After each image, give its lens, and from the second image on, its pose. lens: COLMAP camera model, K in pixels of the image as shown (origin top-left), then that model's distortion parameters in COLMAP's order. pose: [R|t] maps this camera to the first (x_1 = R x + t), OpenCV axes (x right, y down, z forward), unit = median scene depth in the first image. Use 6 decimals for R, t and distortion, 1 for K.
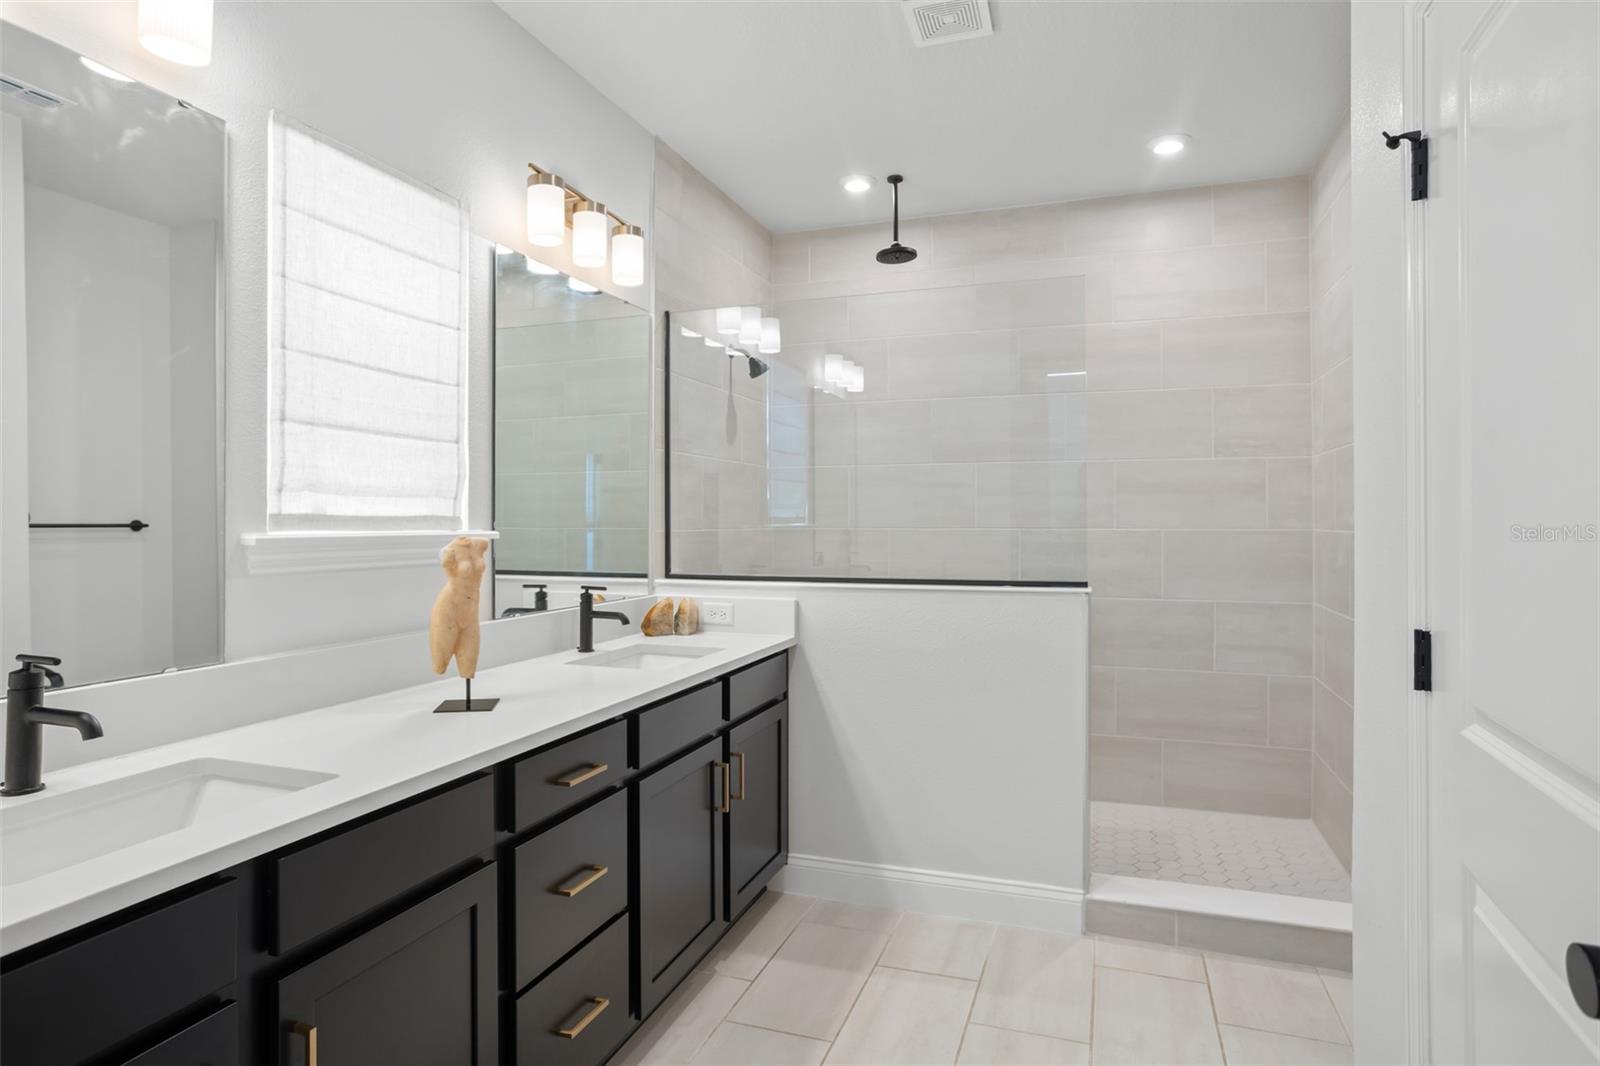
lens RADIAL K [[872.3, 0, 805.9], [0, 872.3, 522.2], [0, 0, 1]] dist [-0.023031, 0.008230]
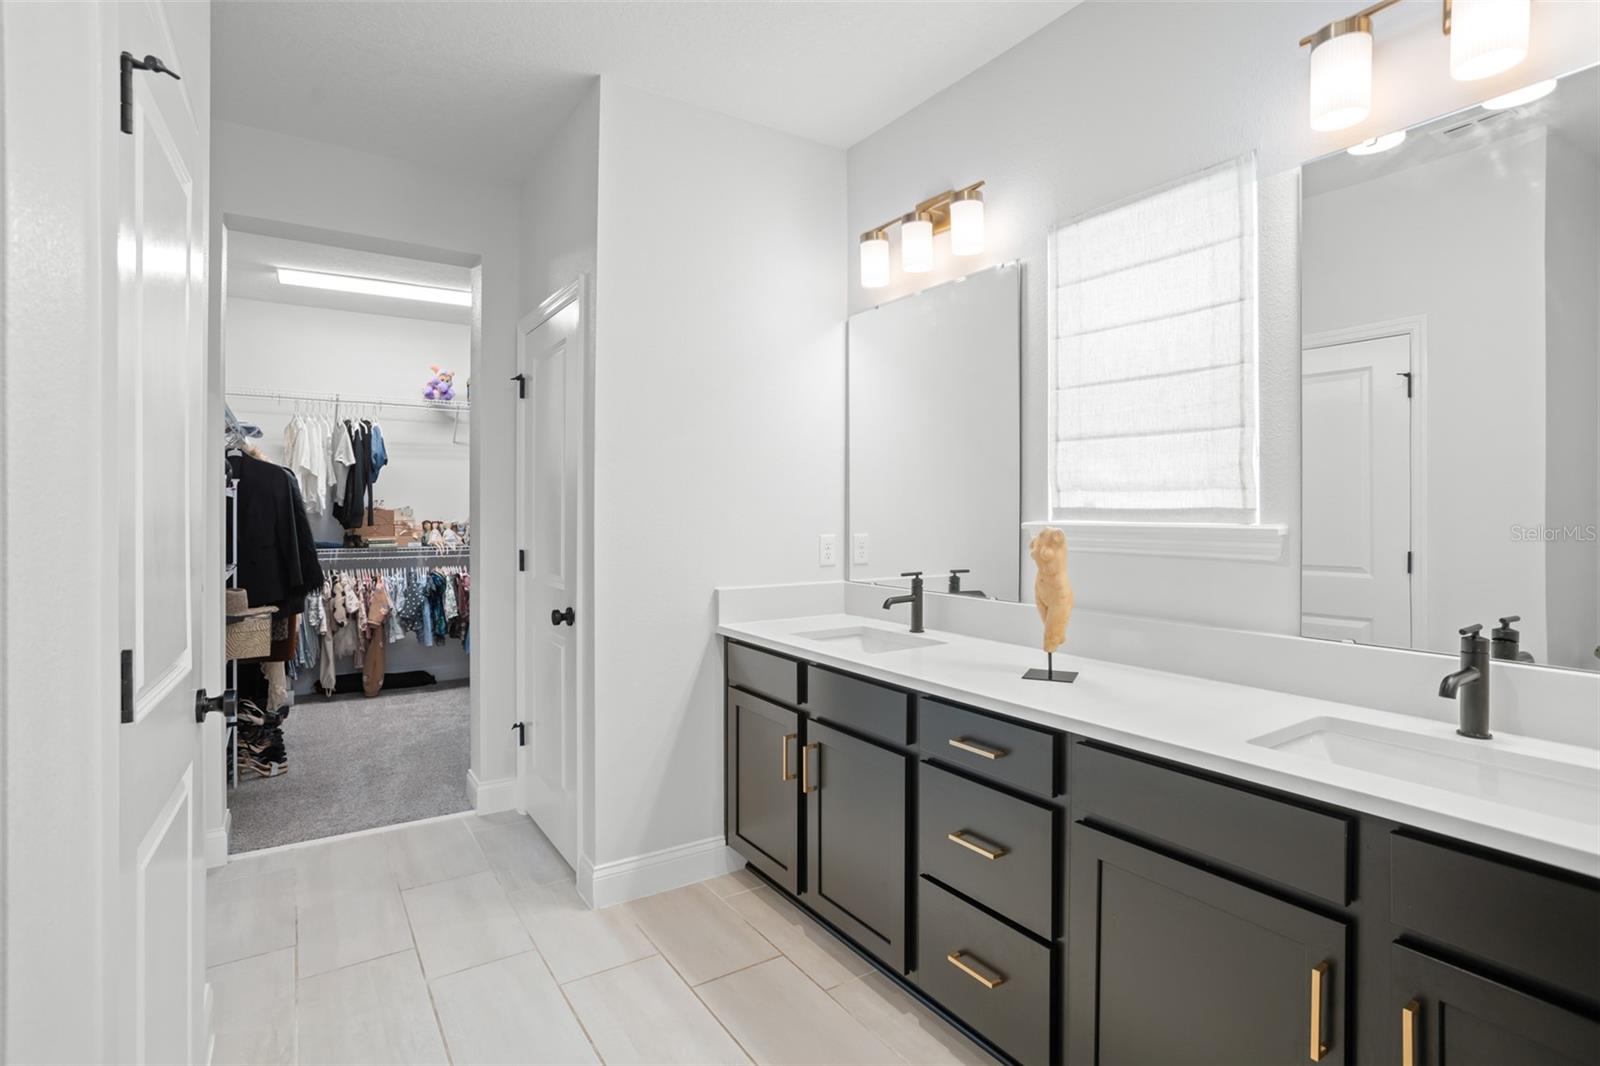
lens RADIAL K [[781.7, 0, 804.3], [0, 781.7, 521.9], [0, 0, 1]] dist [-0.033887, 0.016181]
pose [[-0.597829, 0.001418, -0.801623, 0.581639], [-0.010817, 0.999893, 0.009836, 0.004835], [0.801551, 0.014551, -0.597749, 1.276274]]
